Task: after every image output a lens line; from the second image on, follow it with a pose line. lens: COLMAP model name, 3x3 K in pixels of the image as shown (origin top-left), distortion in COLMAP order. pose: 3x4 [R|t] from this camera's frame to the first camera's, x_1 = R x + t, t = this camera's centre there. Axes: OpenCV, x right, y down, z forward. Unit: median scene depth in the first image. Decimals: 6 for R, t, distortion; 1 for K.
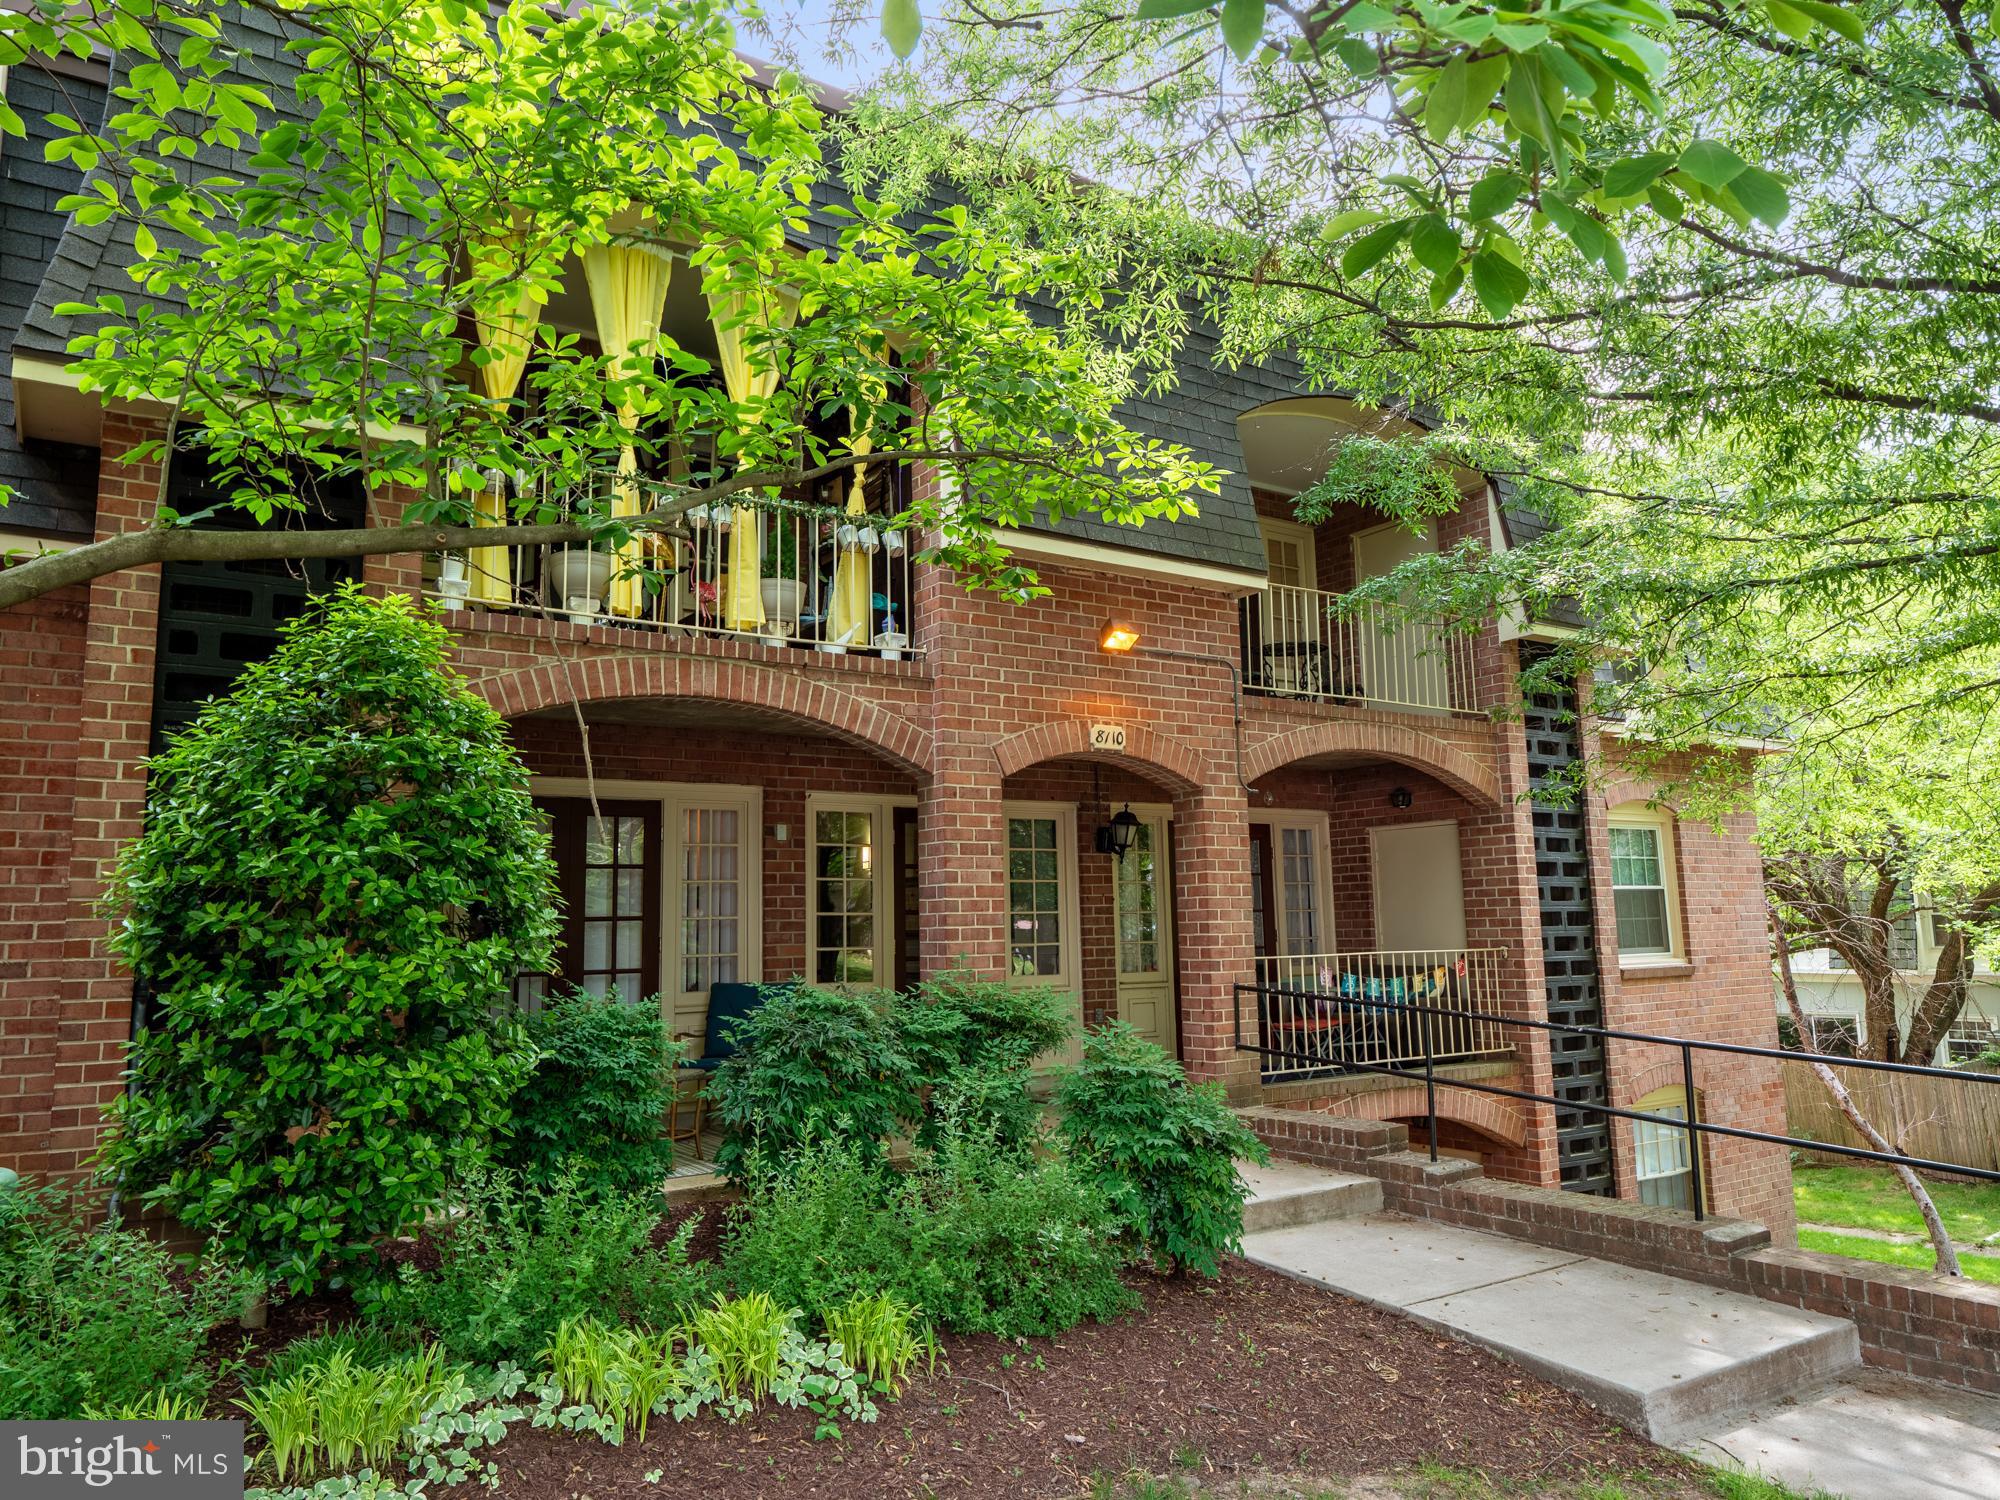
lens RADIAL K [[1349.8, 0, 1000.0], [0, 1349.8, 750.0], [0, 0, 1]] dist [0.039157, 0.001792]
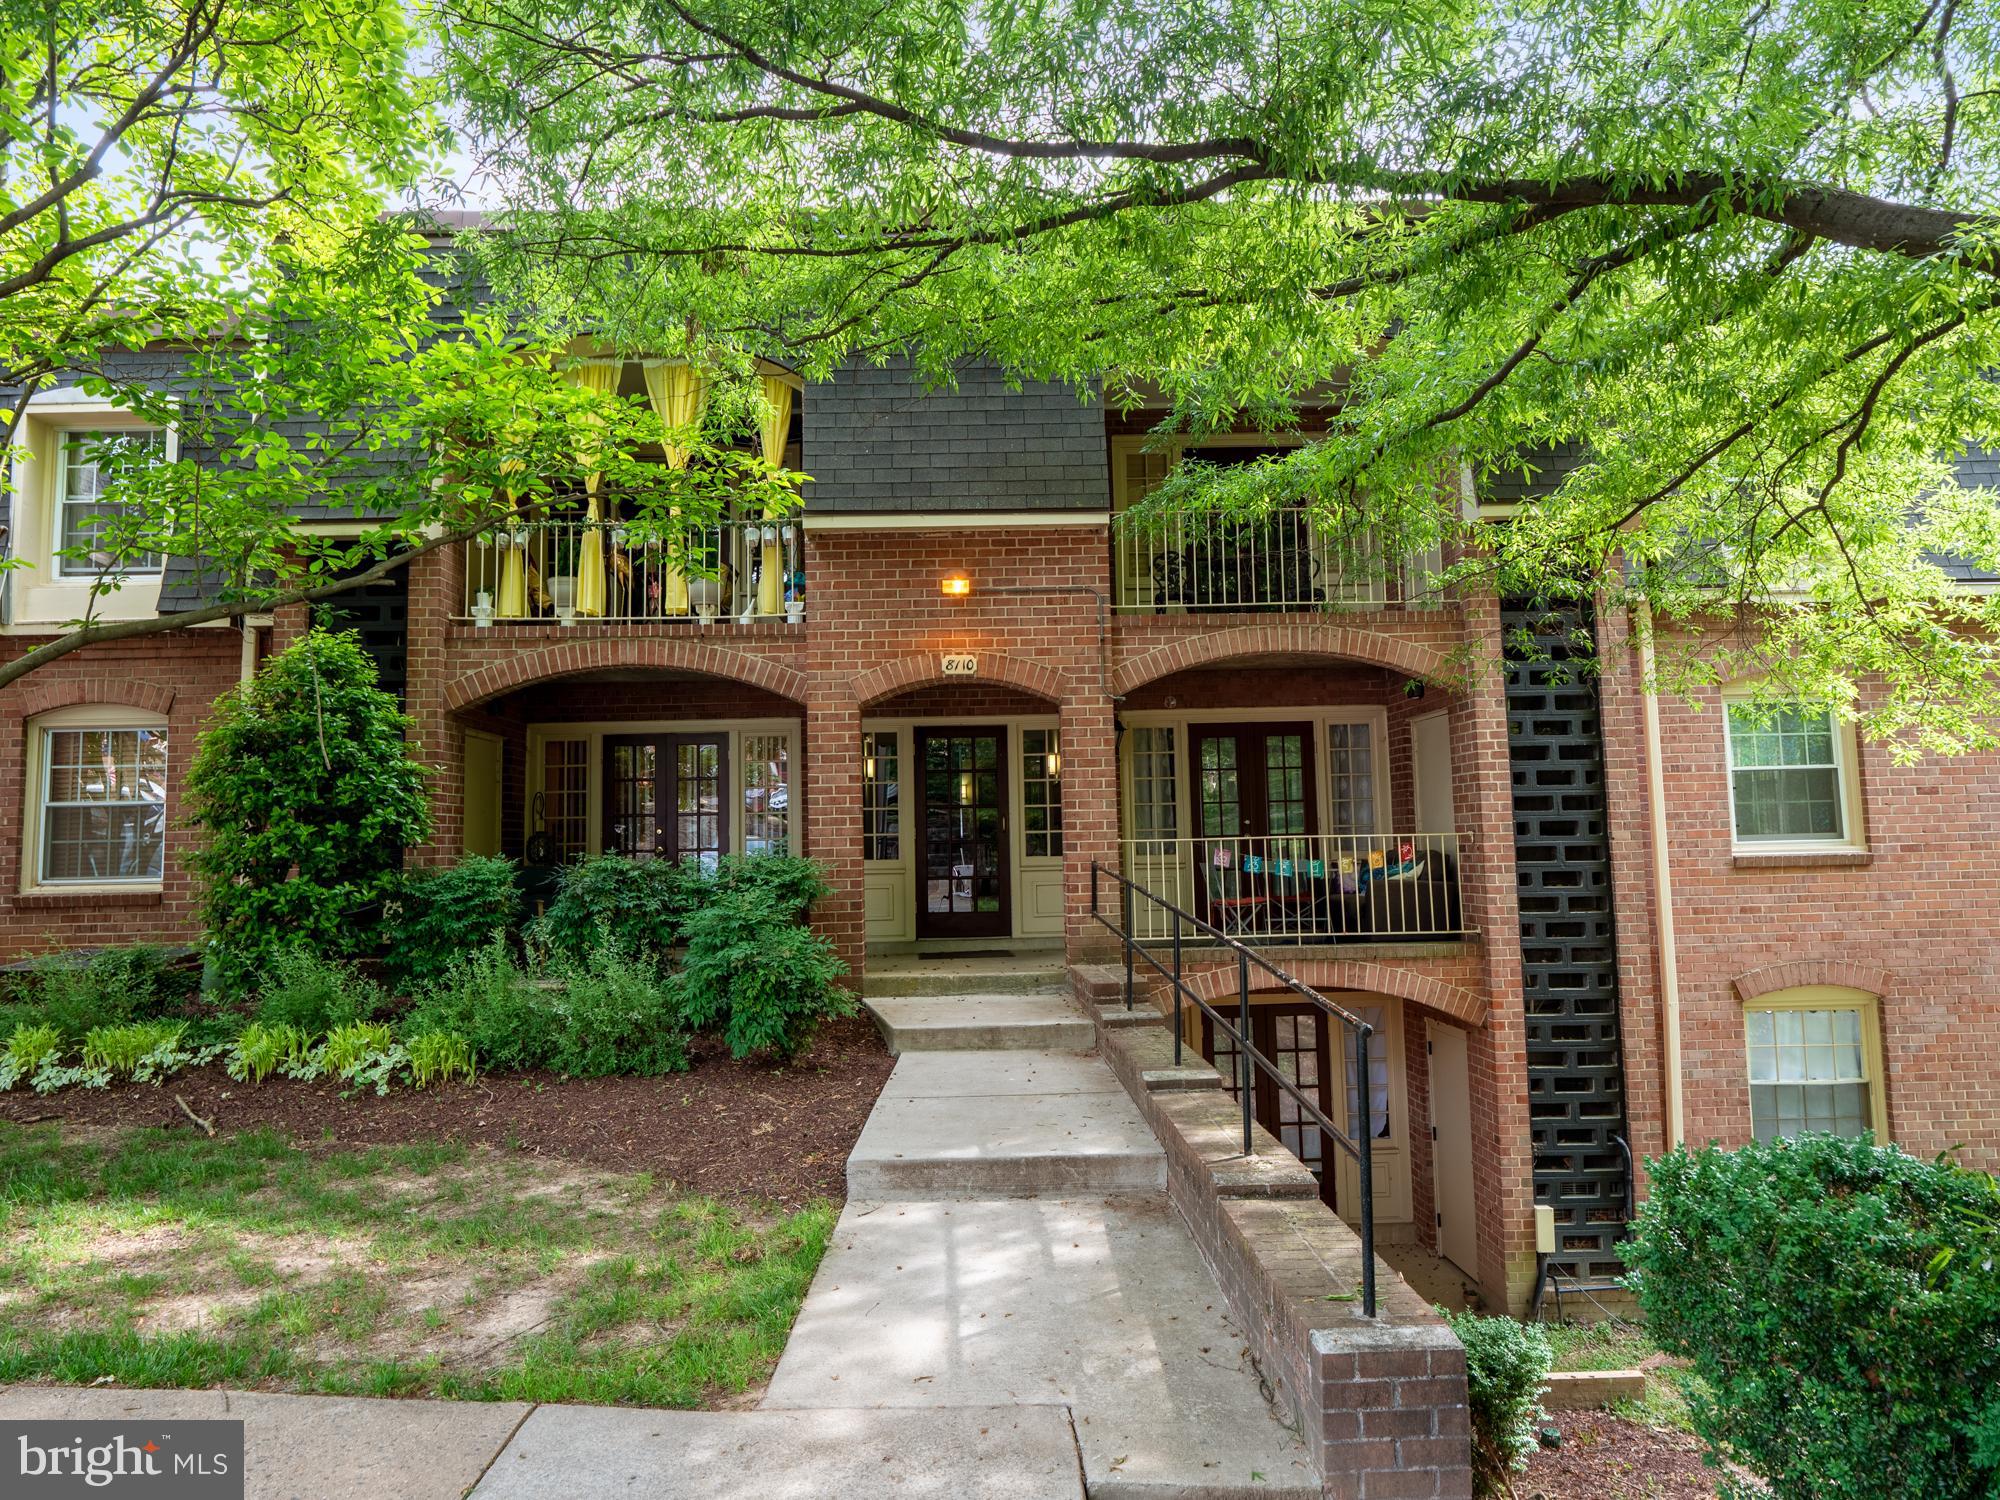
lens RADIAL K [[1151.8, 0, 967.8], [0, 1151.8, 751.9], [0, 0, 1]] dist [0.002422, 0.000384]
pose [[0.838578, -0.042826, -0.543095, 0.664091], [0.076407, 0.996297, 0.039416, 0.029588], [0.539396, -0.074550, 0.838746, 0.105694]]
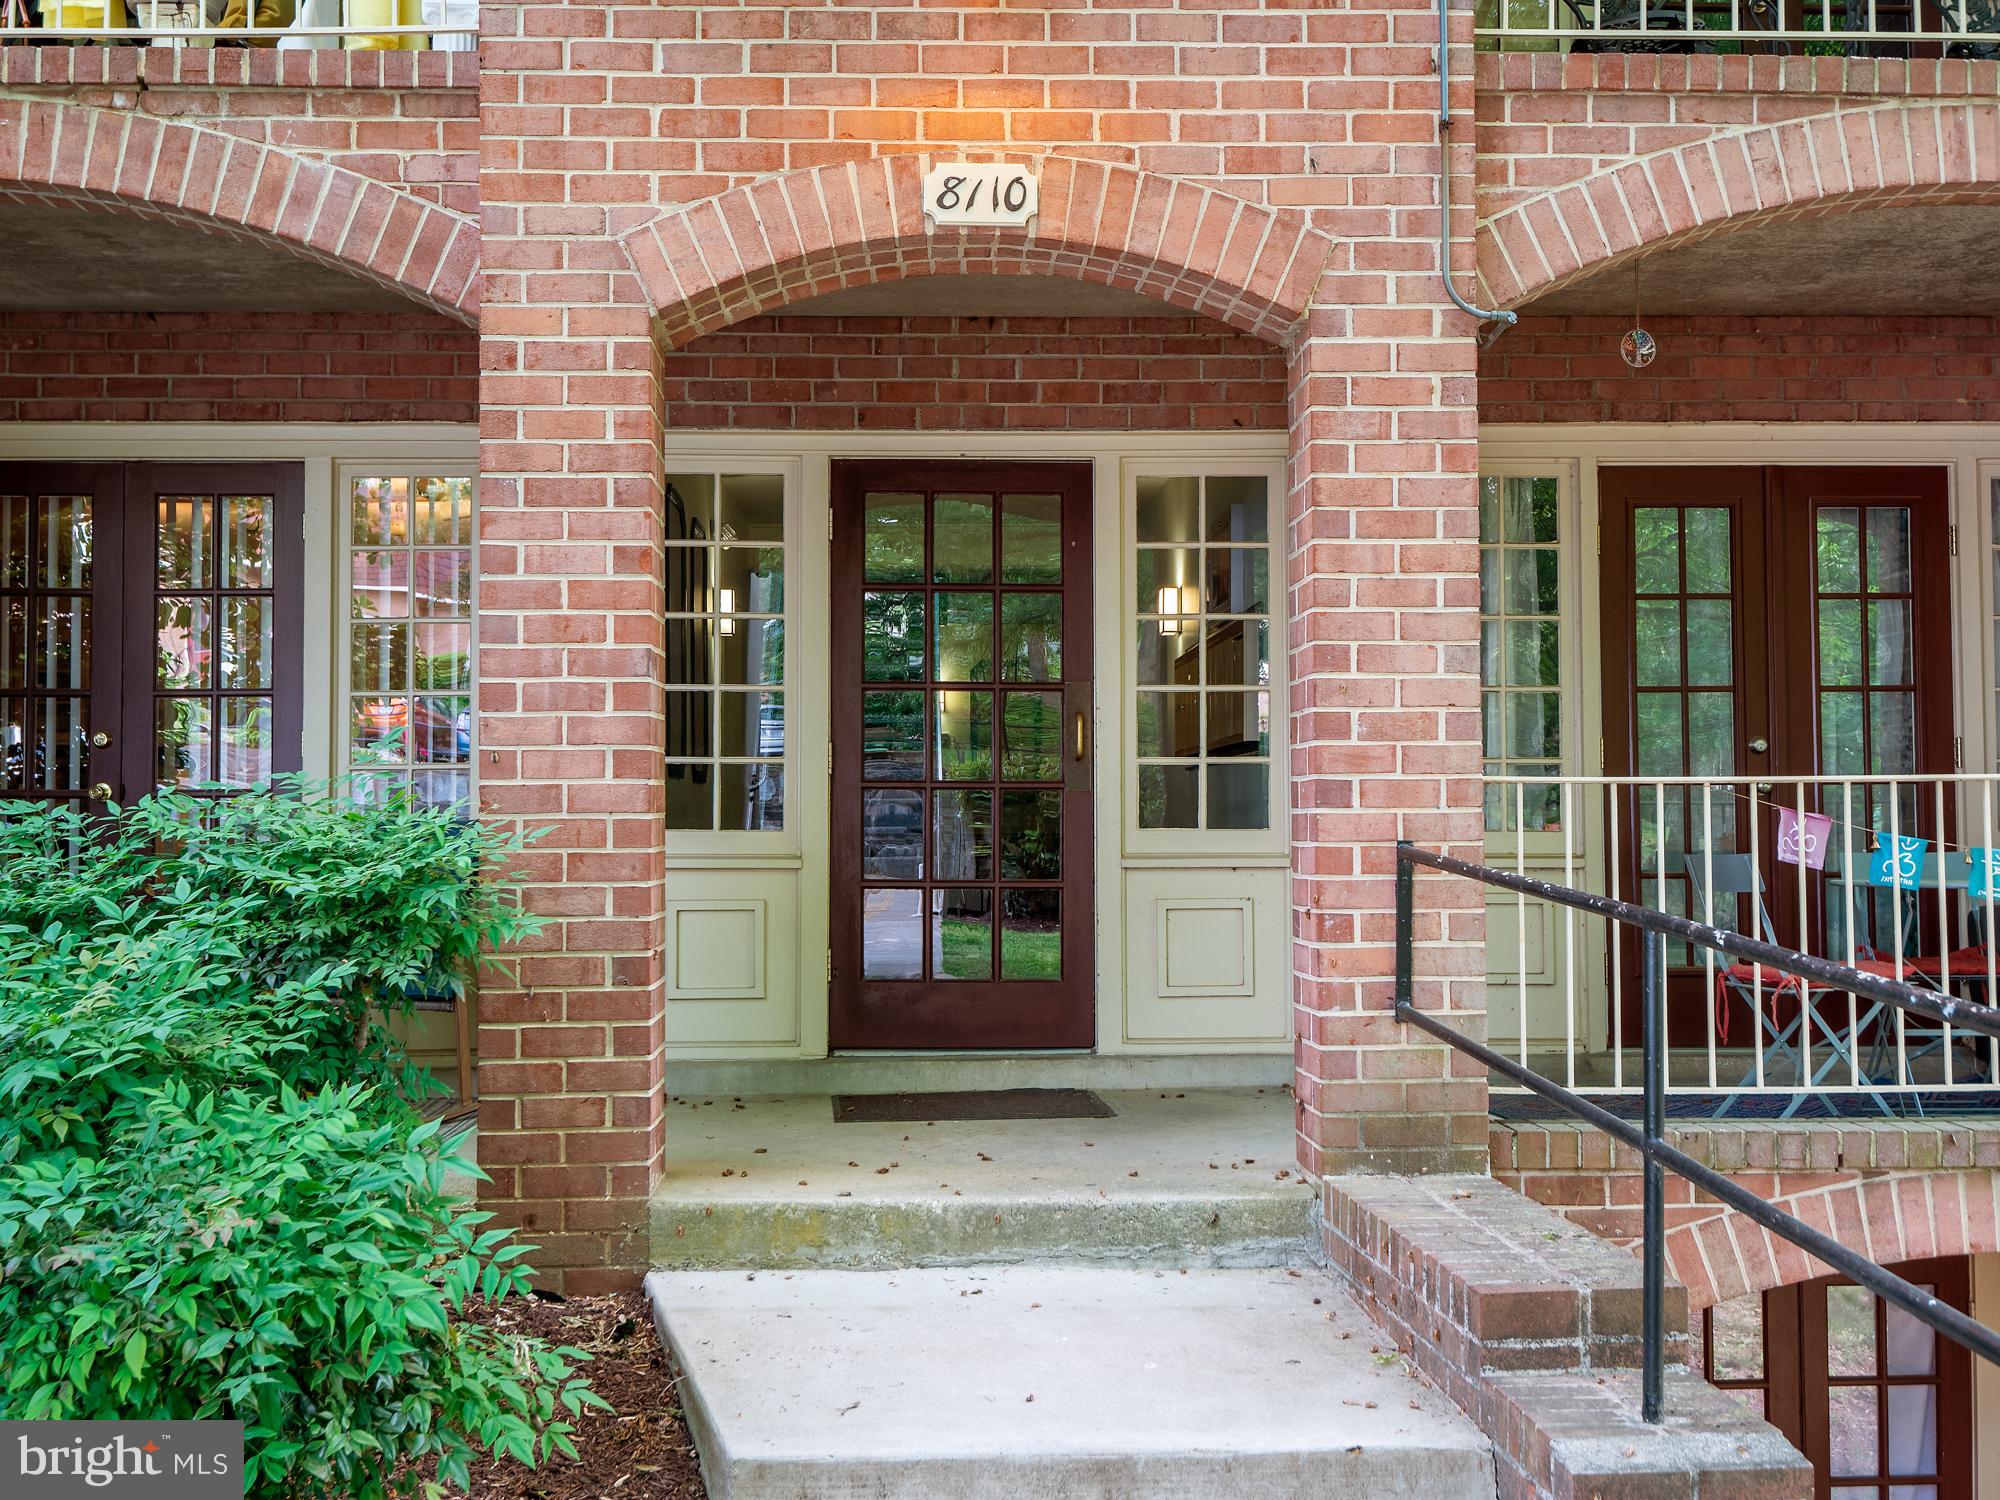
lens RADIAL K [[2071.3, 0, 1000.0], [0, 2071.3, 750.0], [0, 0, 1]] dist [-0.005144, -0.015175]
pose [[0.856309, -0.003861, -0.516449, 0.388068], [0.056121, 0.994746, 0.085616, 0.097504], [0.513406, -0.102297, 0.852027, 0.490057]]
